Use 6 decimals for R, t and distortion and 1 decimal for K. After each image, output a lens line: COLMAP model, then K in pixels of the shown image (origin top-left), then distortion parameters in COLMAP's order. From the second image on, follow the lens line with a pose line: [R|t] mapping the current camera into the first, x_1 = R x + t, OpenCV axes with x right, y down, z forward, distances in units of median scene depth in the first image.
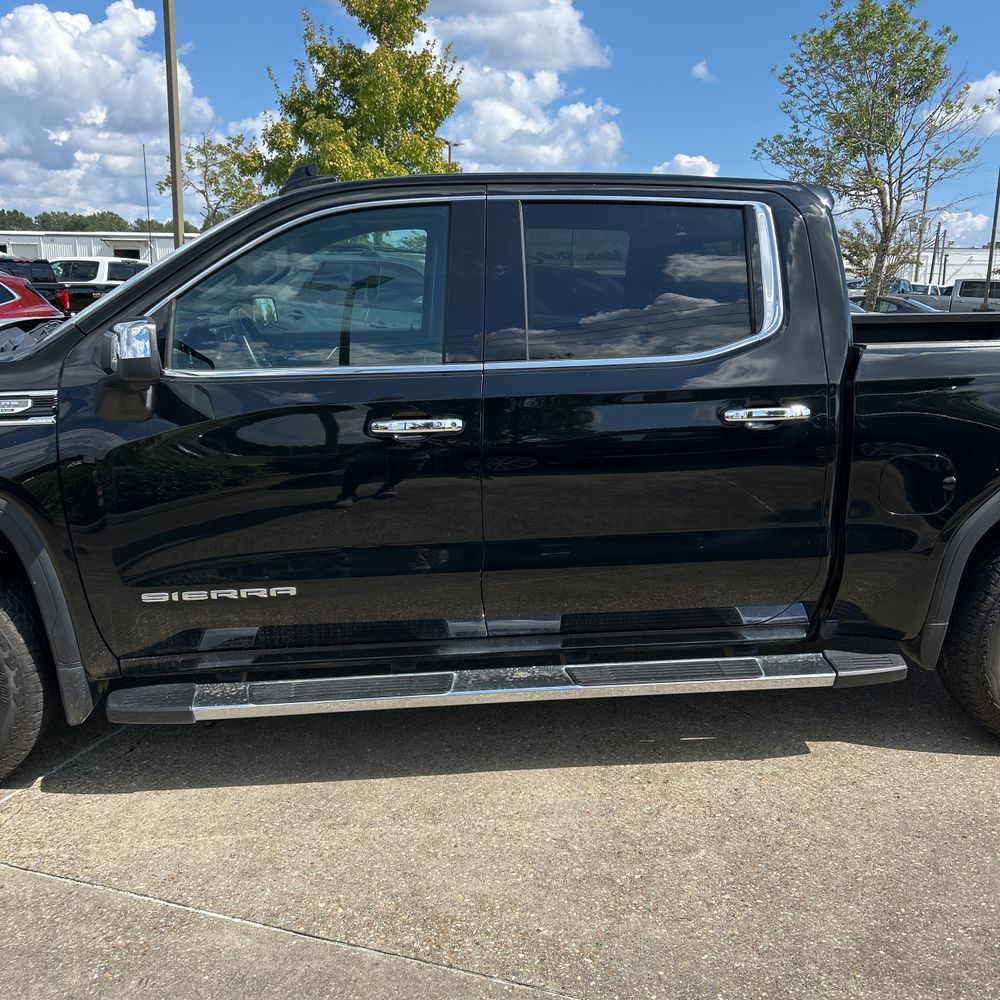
lens RADIAL K [[1021.6, 0, 500.0], [0, 1021.6, 500.0], [0, 0, 1]] dist [0.027400, -0.014278]
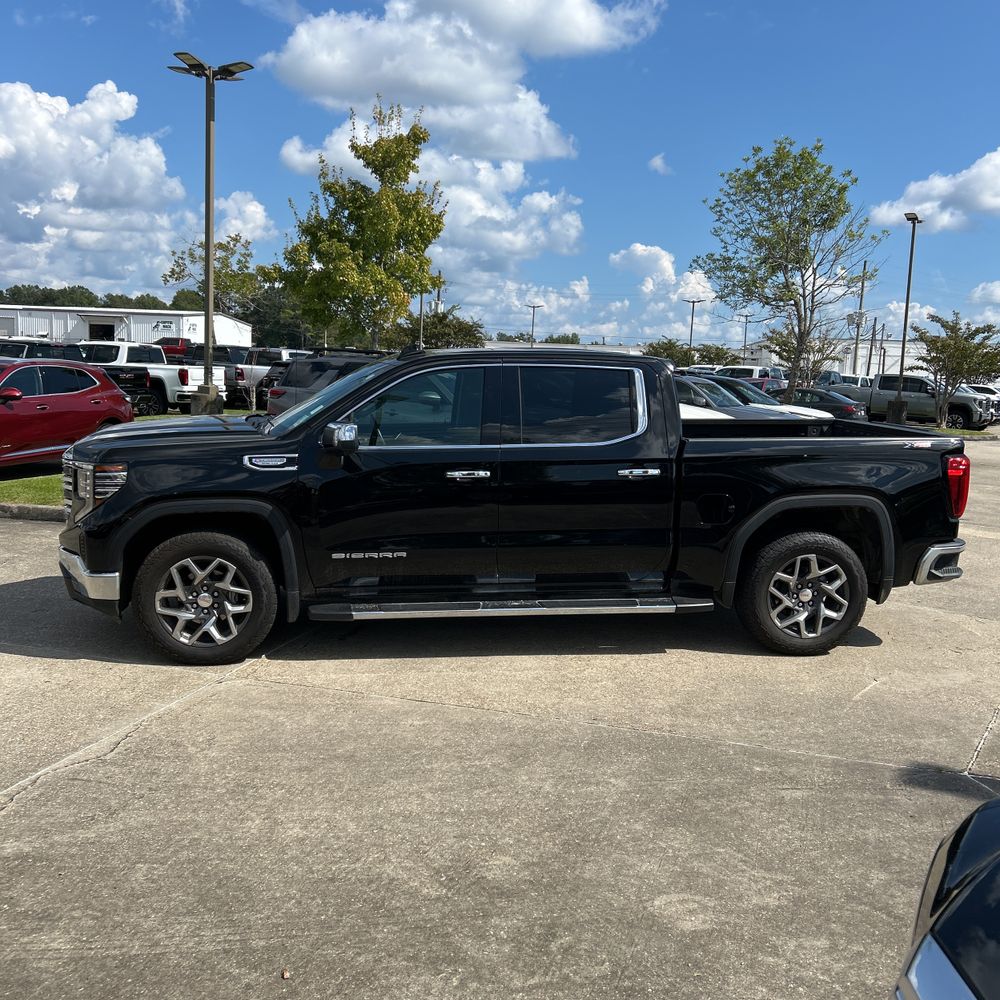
lens RADIAL K [[1021.0, 0, 483.5], [0, 1021.0, 481.0], [0, 0, 1]] dist [0.055601, -0.001364]
pose [[0.999564, 0.017115, 0.024080, -0.017758], [-0.014810, 0.995571, -0.092838, 0.023554], [-0.025562, 0.092441, 0.995390, -0.188135]]
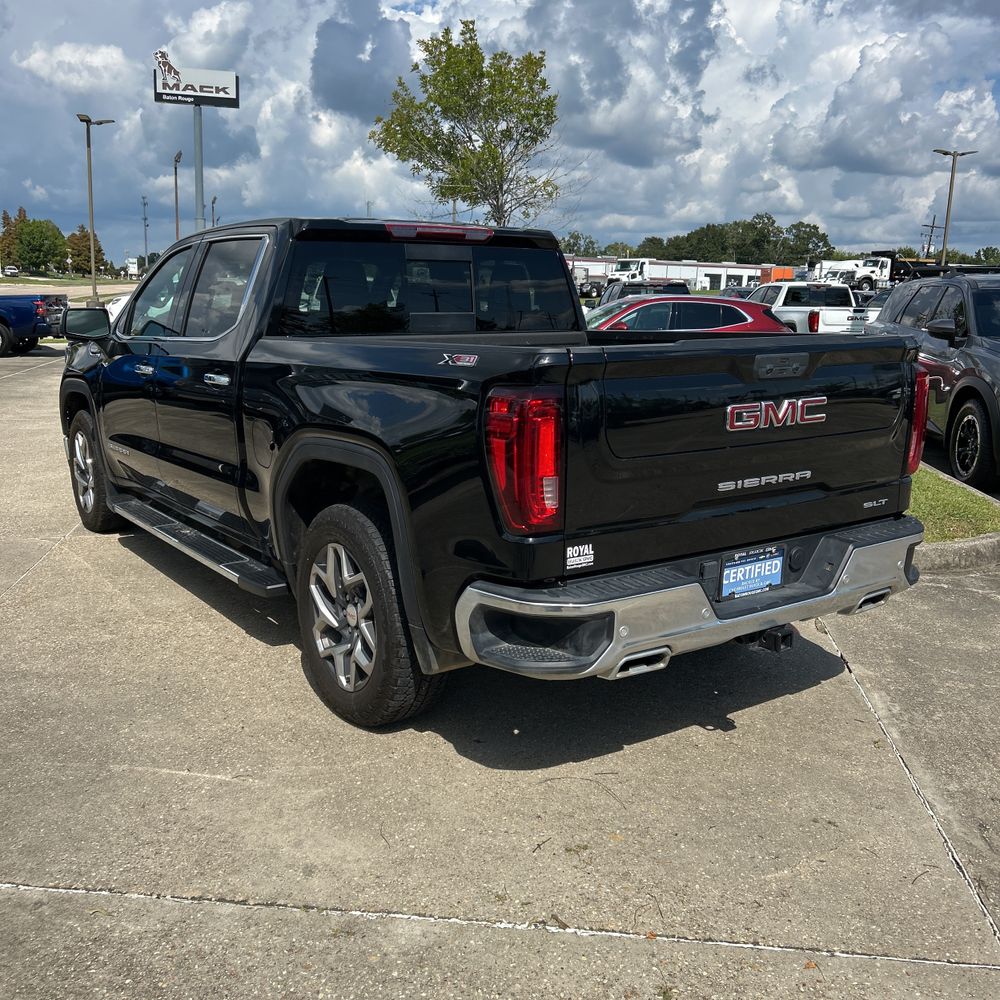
lens RADIAL K [[993.2, 0, 468.3], [0, 993.2, 479.6], [0, 0, 1]] dist [0.059082, -0.095912]
pose [[0.466704, 0.152823, -0.871110, 0.314760], [-0.192913, 0.978831, 0.068367, -0.020410], [0.863118, 0.136141, 0.486306, 0.119232]]
